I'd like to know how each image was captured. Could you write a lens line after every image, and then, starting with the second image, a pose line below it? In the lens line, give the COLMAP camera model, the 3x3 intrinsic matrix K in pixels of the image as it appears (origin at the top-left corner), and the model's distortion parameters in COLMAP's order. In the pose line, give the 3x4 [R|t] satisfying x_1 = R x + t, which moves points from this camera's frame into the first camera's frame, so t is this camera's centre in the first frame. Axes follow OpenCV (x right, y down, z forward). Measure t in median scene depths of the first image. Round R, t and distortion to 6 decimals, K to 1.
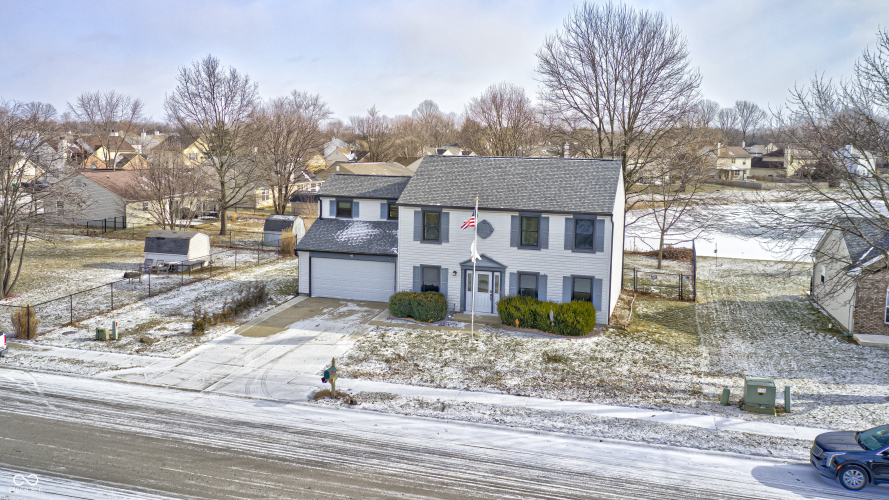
lens RADIAL K [[771.3, 0, 444.5], [0, 771.3, 250.0], [0, 0, 1]] dist [-0.006764, -0.003657]
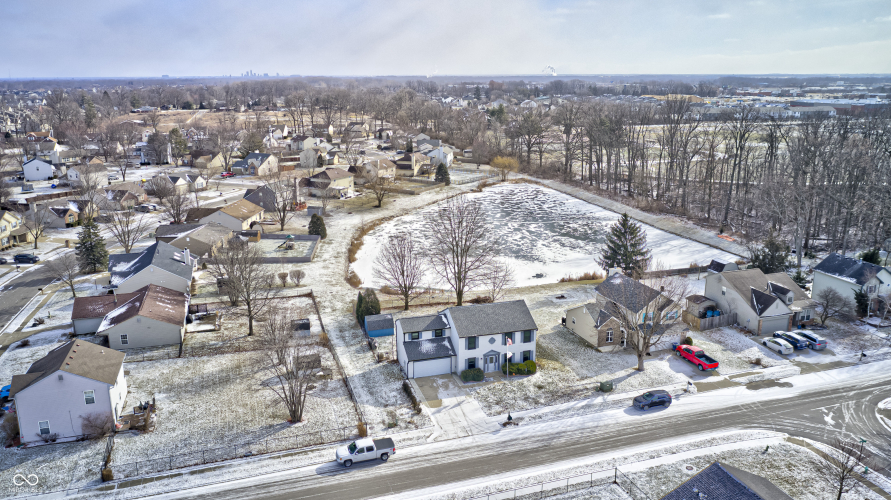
lens RADIAL K [[675.7, 0, 445.5], [0, 675.7, 250.0], [0, 0, 1]] dist [-0.002391, -0.000571]
pose [[0.820911, -0.162584, 0.547423, -1.291401], [0.093990, 0.984009, 0.151303, -0.696294], [-0.563268, -0.072754, 0.823065, -0.773208]]
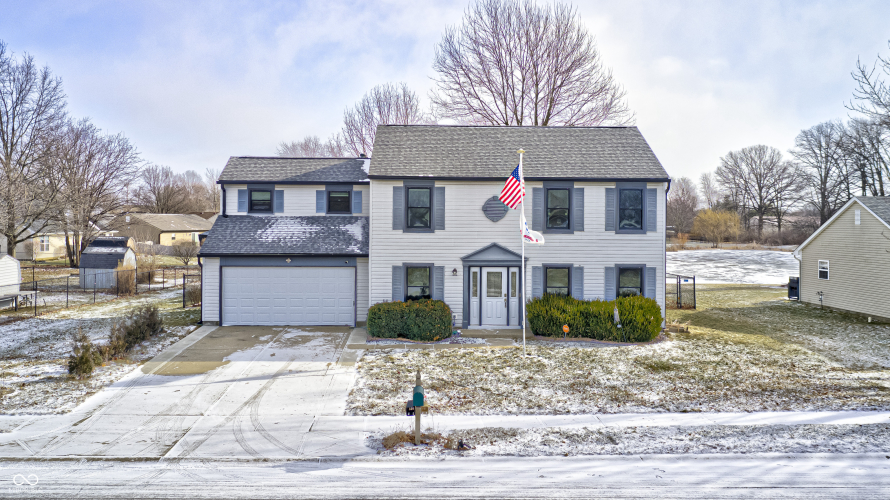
lens RADIAL K [[772.1, 0, 445.0], [0, 772.1, 250.0], [0, 0, 1]] dist [-0.006764, -0.003657]
pose [[0.949705, -0.023629, 0.312253, -0.224701], [0.056095, 0.993857, -0.095403, 0.079734], [-0.308080, 0.108121, 0.945197, 0.335365]]
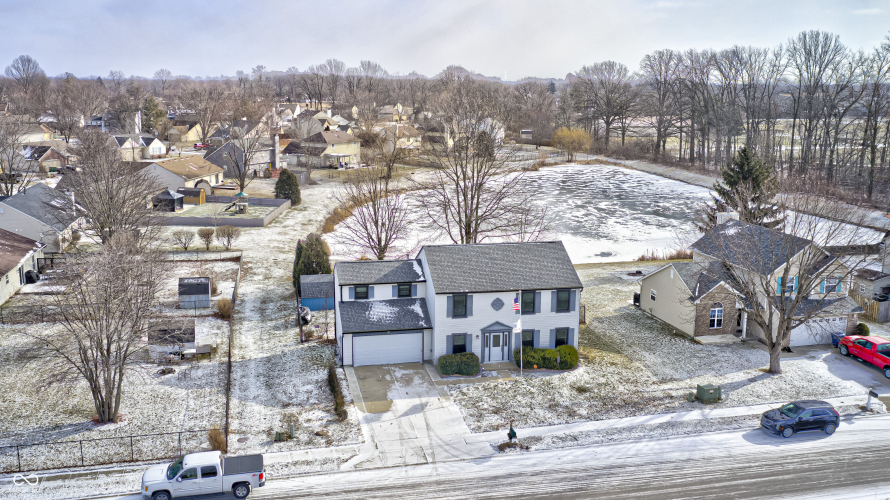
lens RADIAL K [[819.6, 0, 445.0], [0, 819.6, 250.0], [0, 0, 1]] dist [-0.004074, -0.002745]
pose [[0.867819, -0.108574, 0.484874, -0.769459], [0.073611, 0.993159, 0.090644, -0.275408], [-0.491398, -0.042970, 0.869874, -0.272728]]
